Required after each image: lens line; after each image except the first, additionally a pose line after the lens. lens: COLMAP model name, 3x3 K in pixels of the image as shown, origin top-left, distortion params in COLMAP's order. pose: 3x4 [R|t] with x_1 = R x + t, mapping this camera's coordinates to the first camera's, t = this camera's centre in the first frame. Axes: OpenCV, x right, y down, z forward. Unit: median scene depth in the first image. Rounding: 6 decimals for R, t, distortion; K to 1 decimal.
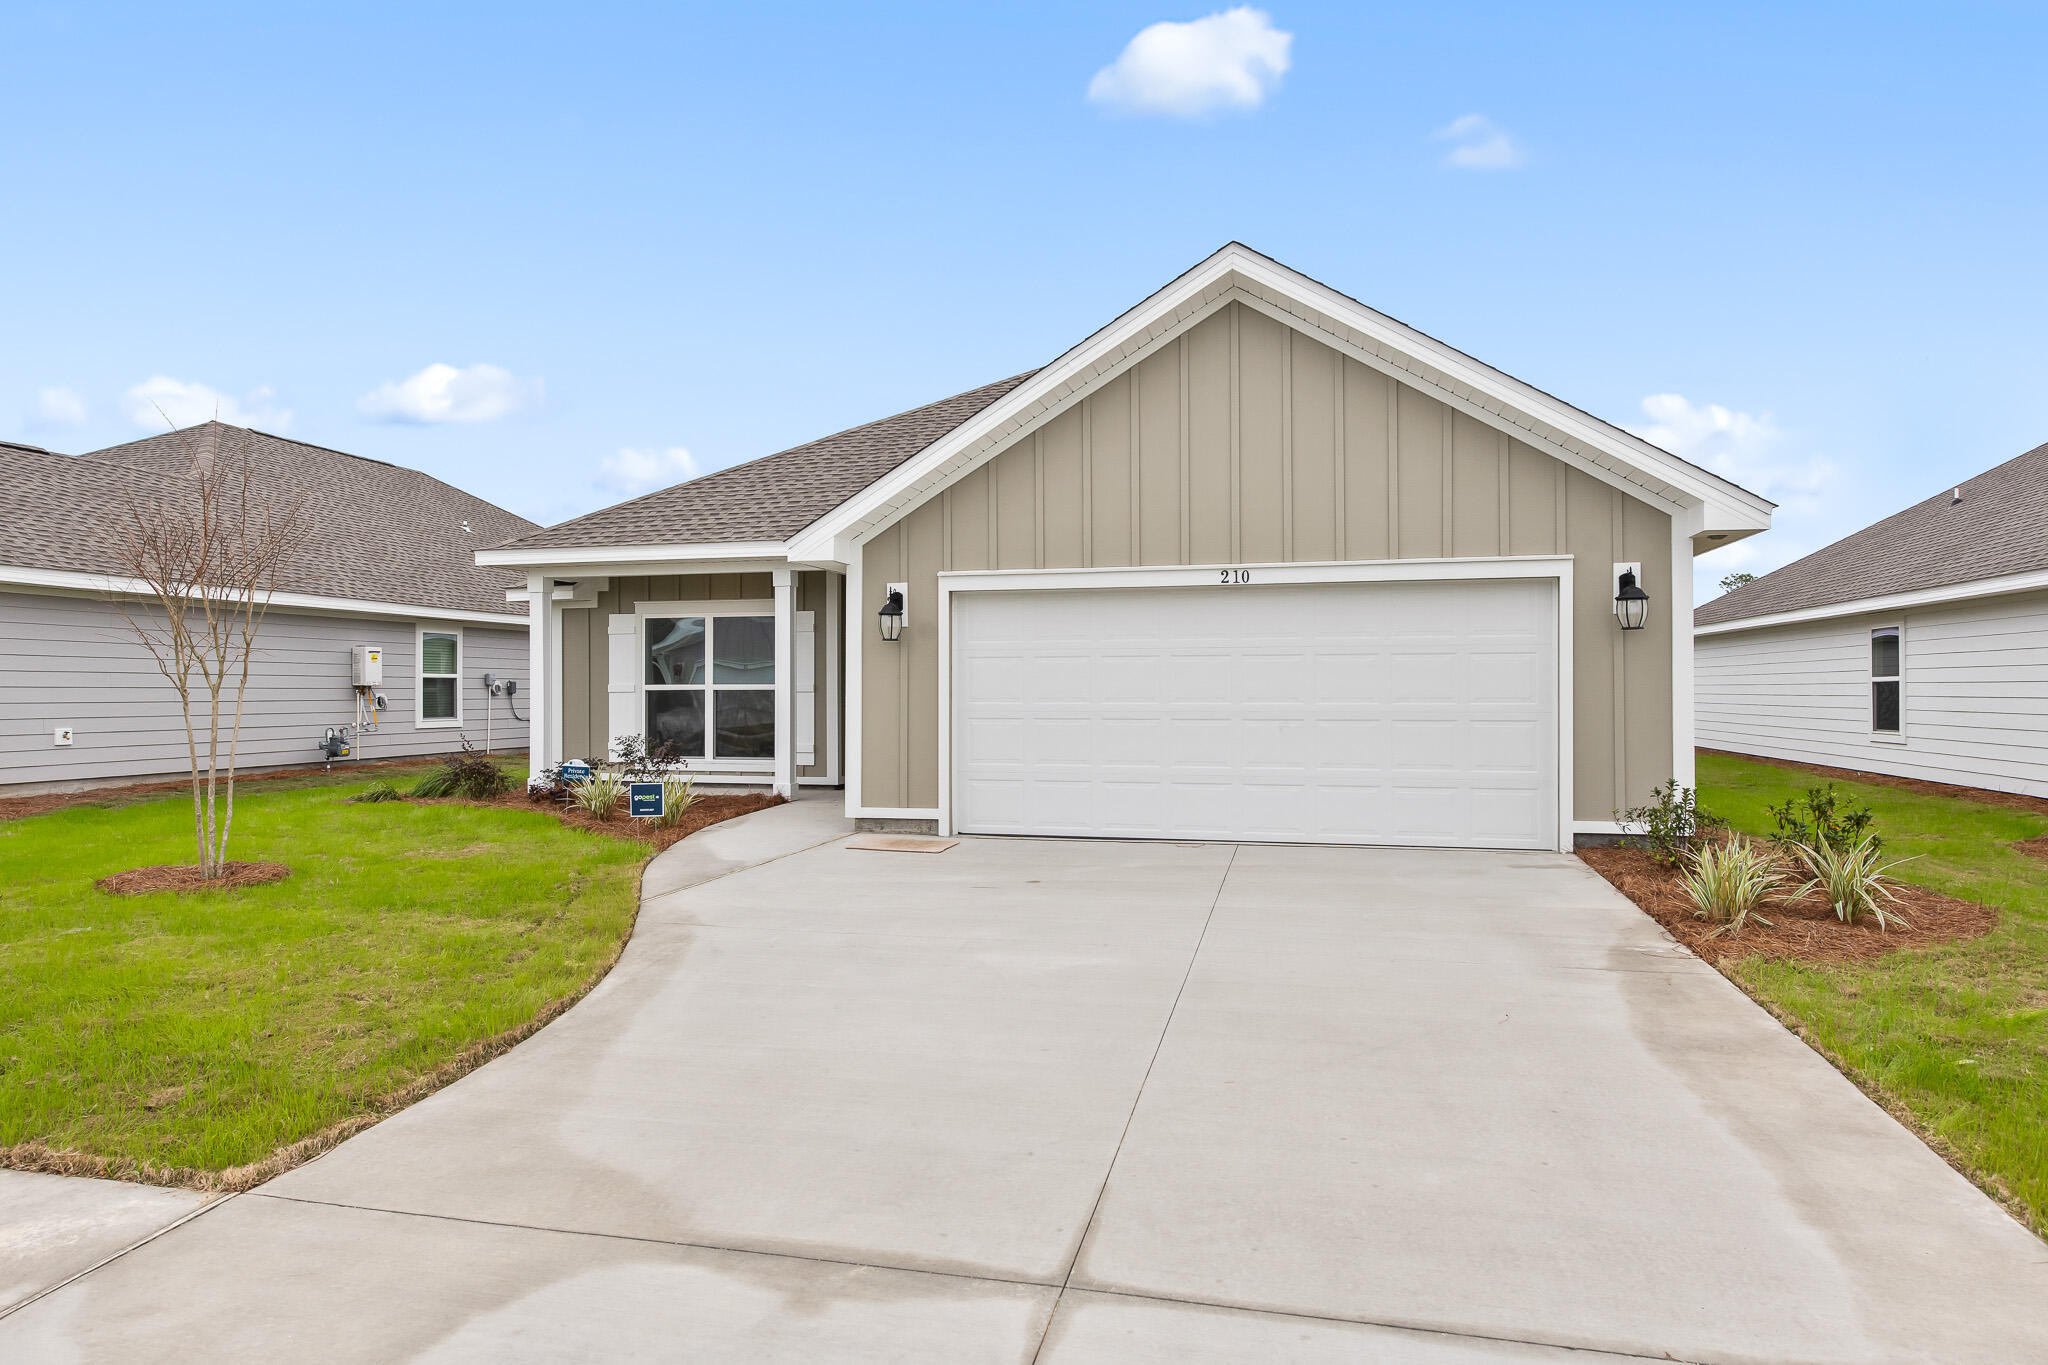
lens RADIAL K [[1270.9, 0, 1024.0], [0, 1270.9, 682.5], [0, 0, 1]] dist [-0.000609, 0.000432]
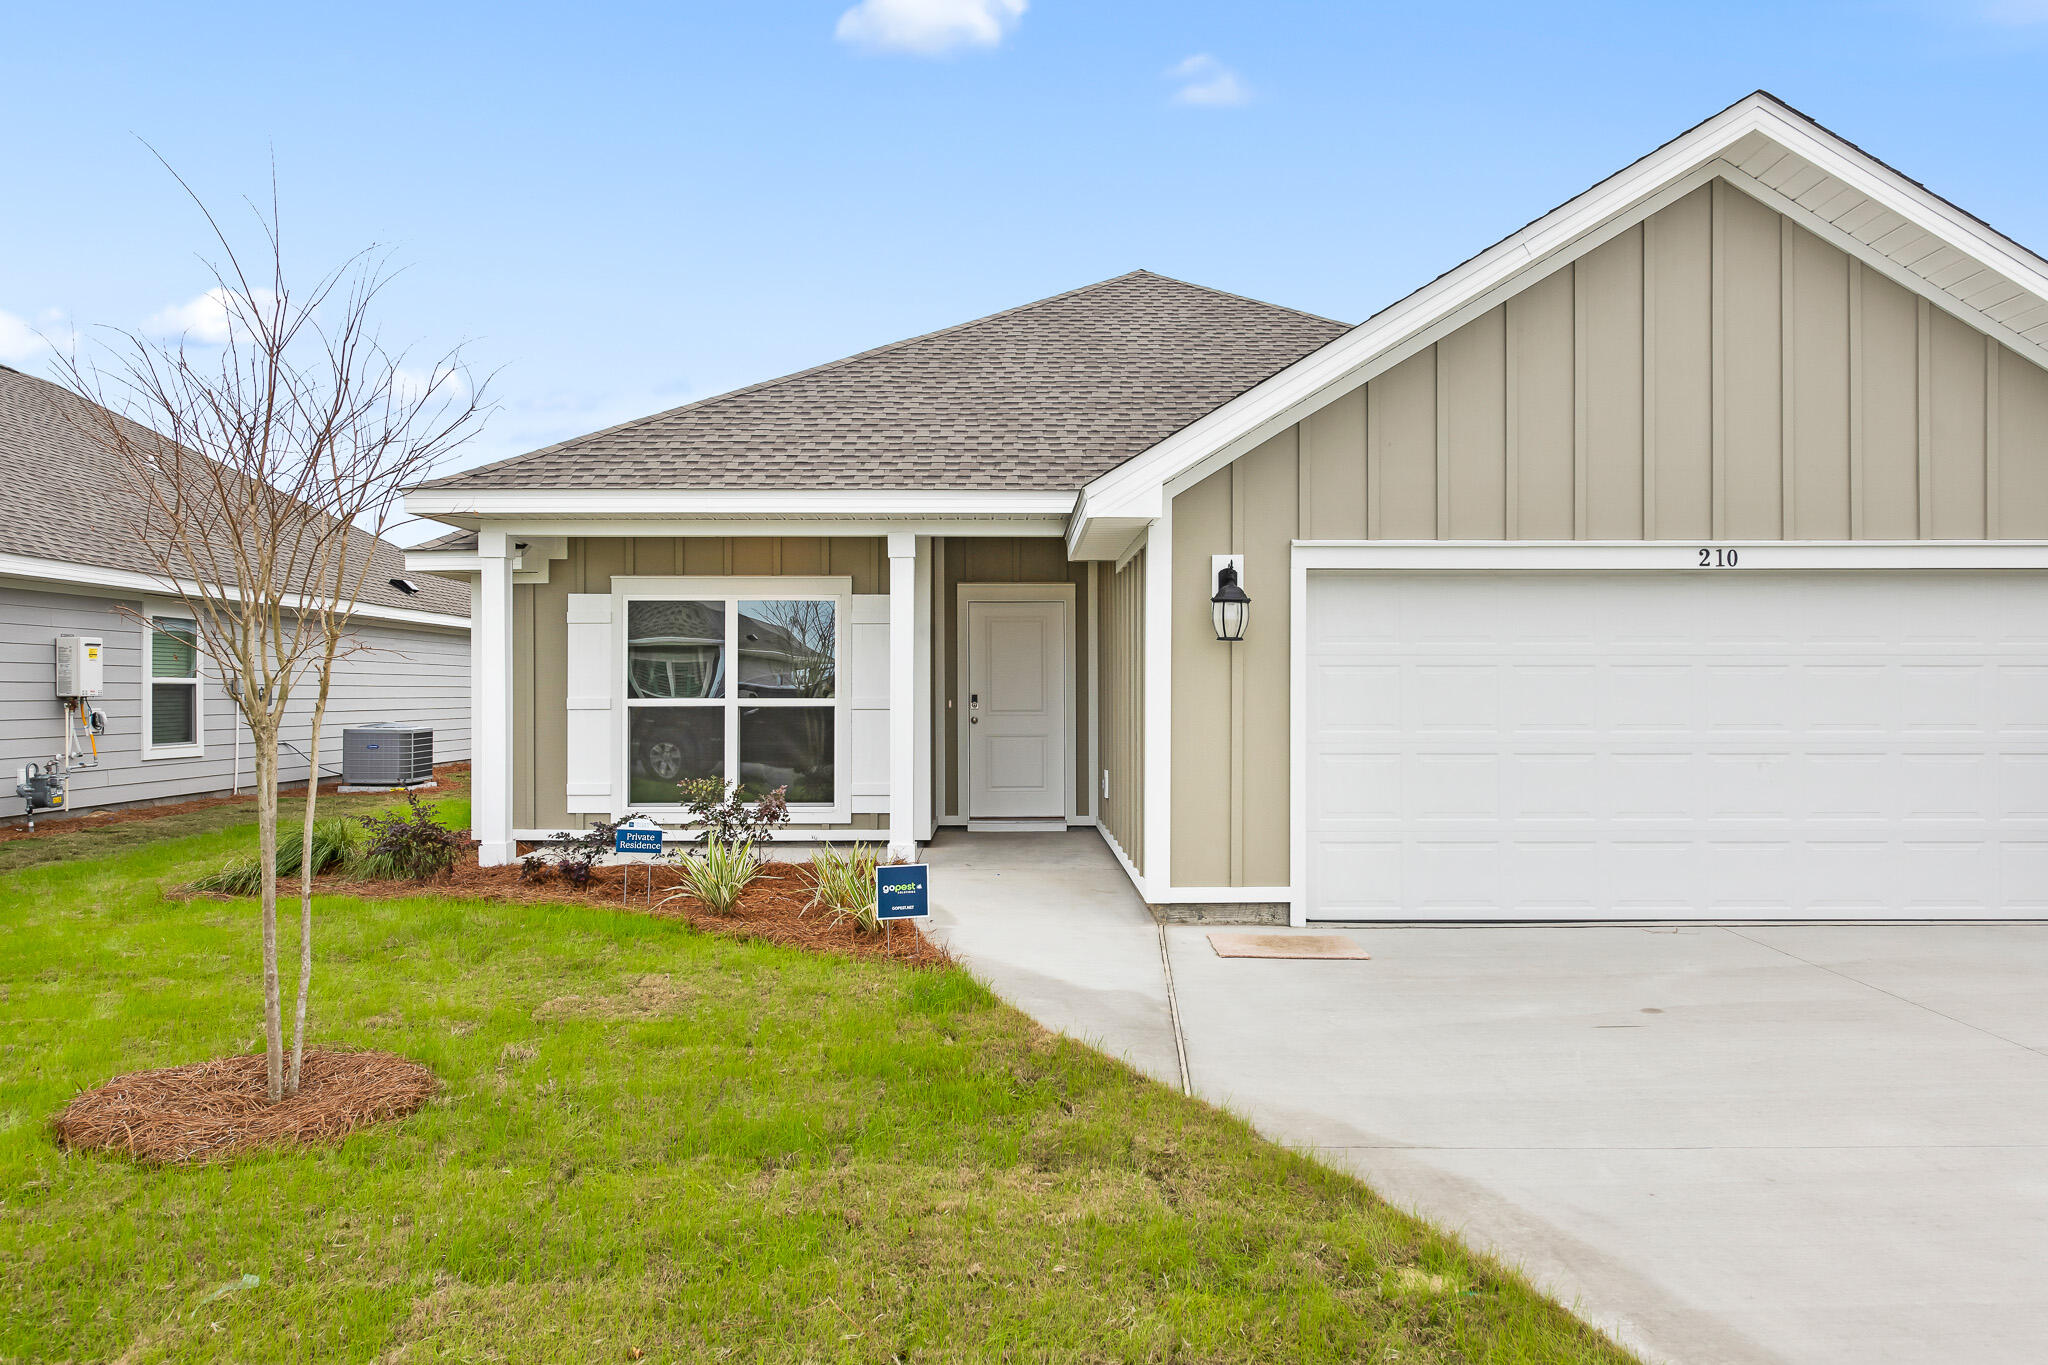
lens RADIAL K [[1411.5, 0, 1024.0], [0, 1411.5, 682.5], [0, 0, 1]] dist [0.002600, -0.001425]
pose [[0.966786, 0.003395, 0.255566, -0.293272], [-0.003289, 0.999994, -0.000843, -0.006937], [-0.255567, -0.000025, 0.966791, 0.222213]]
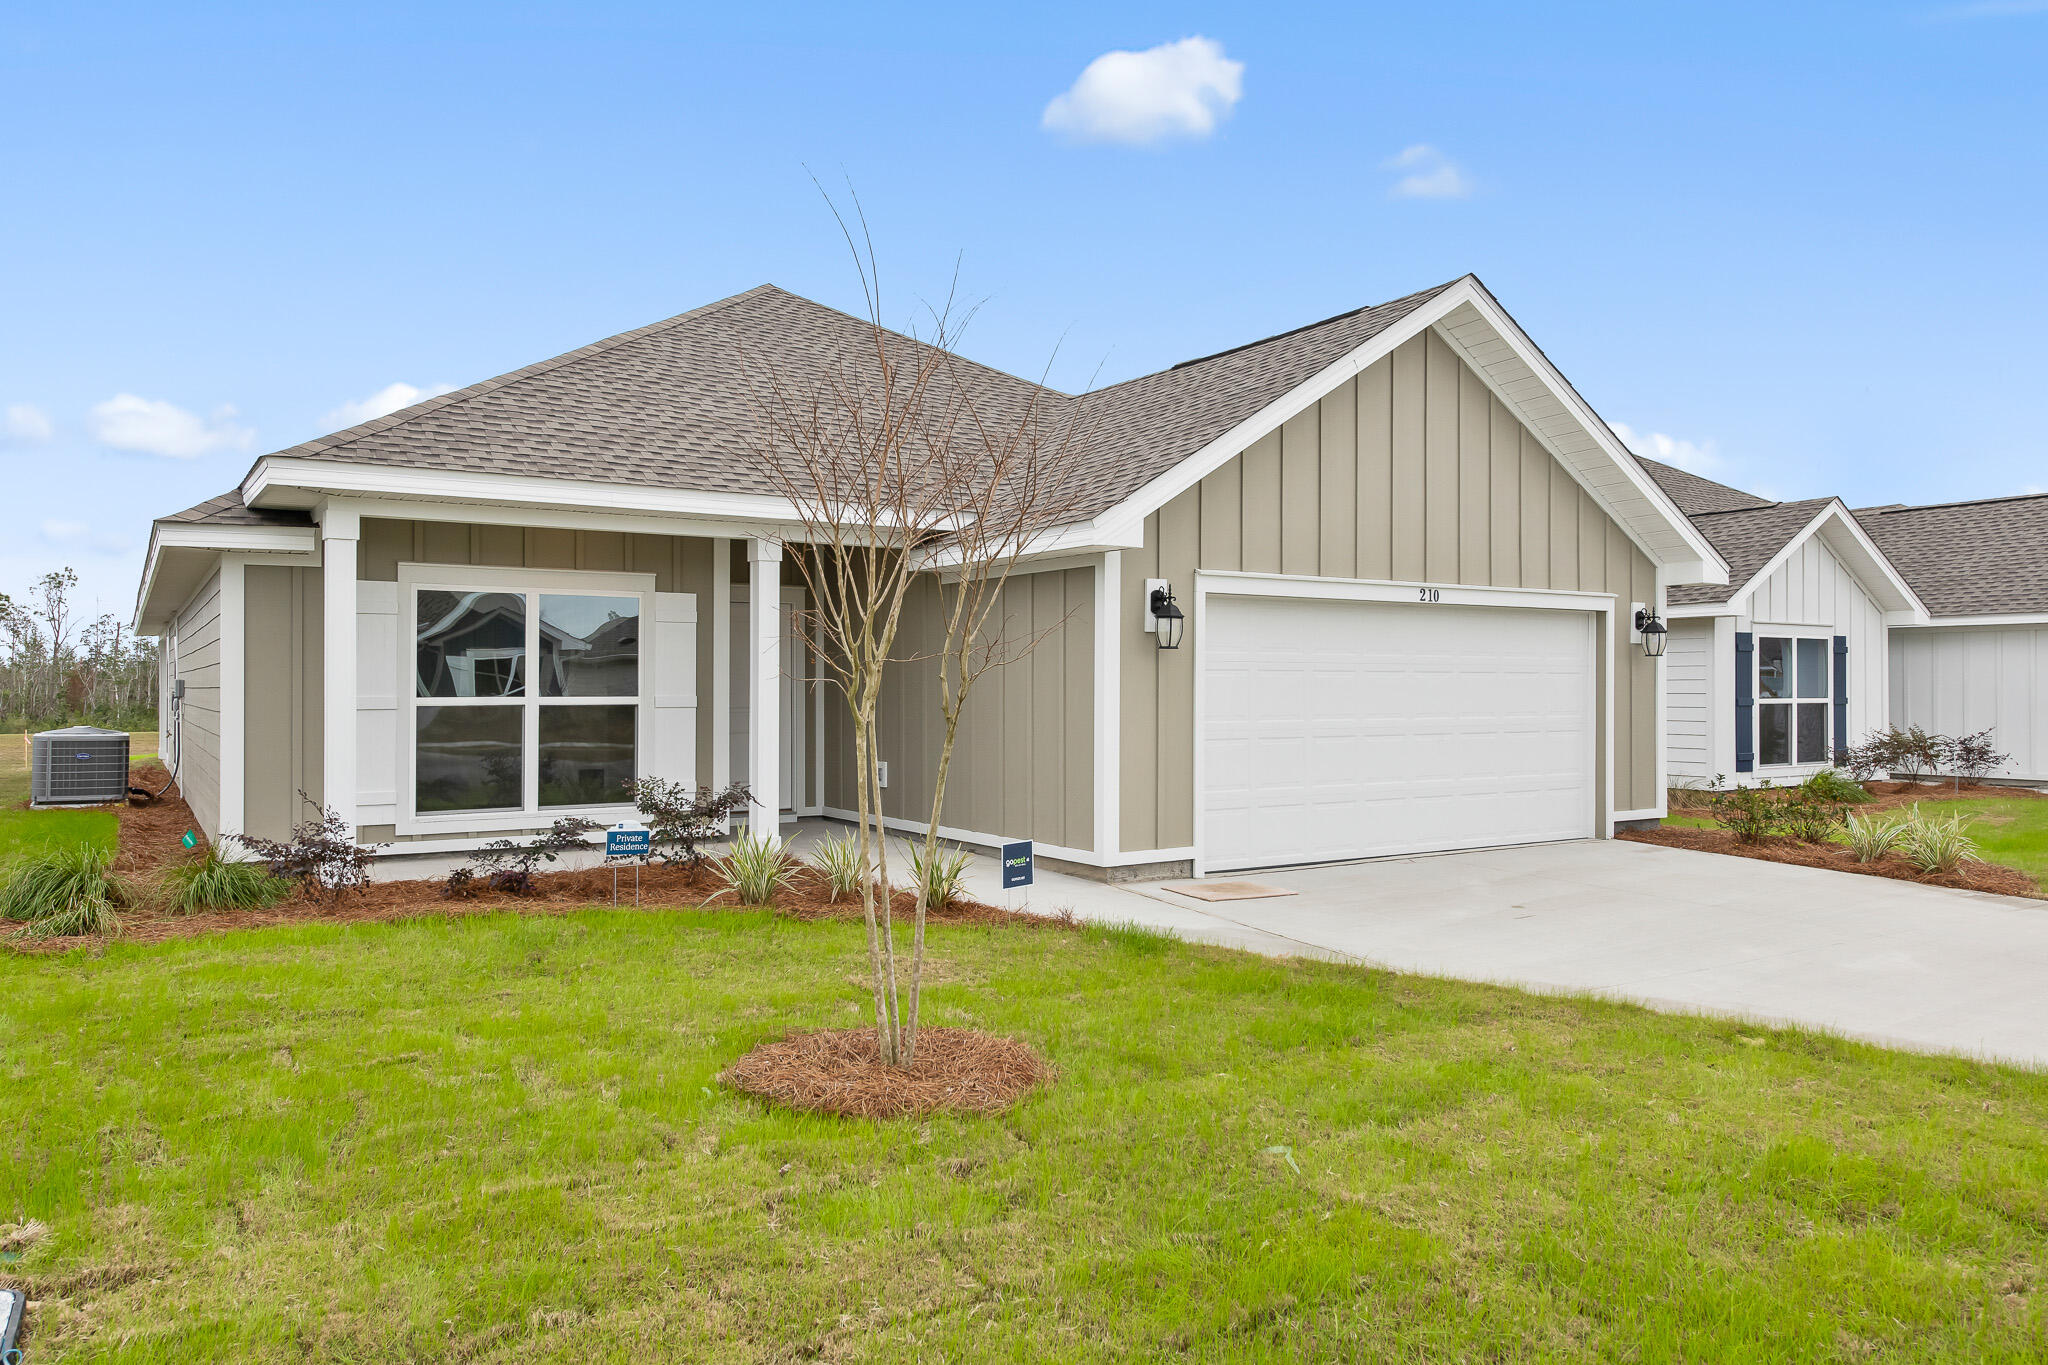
lens RADIAL K [[1431.8, 0, 1024.0], [0, 1431.8, 682.5], [0, 0, 1]] dist [-0.001299, 0.000250]
pose [[0.676556, 0.004697, 0.736376, -0.626468], [-0.006432, 0.999979, -0.000469, -0.007144], [-0.736363, -0.004420, 0.676572, 0.317930]]
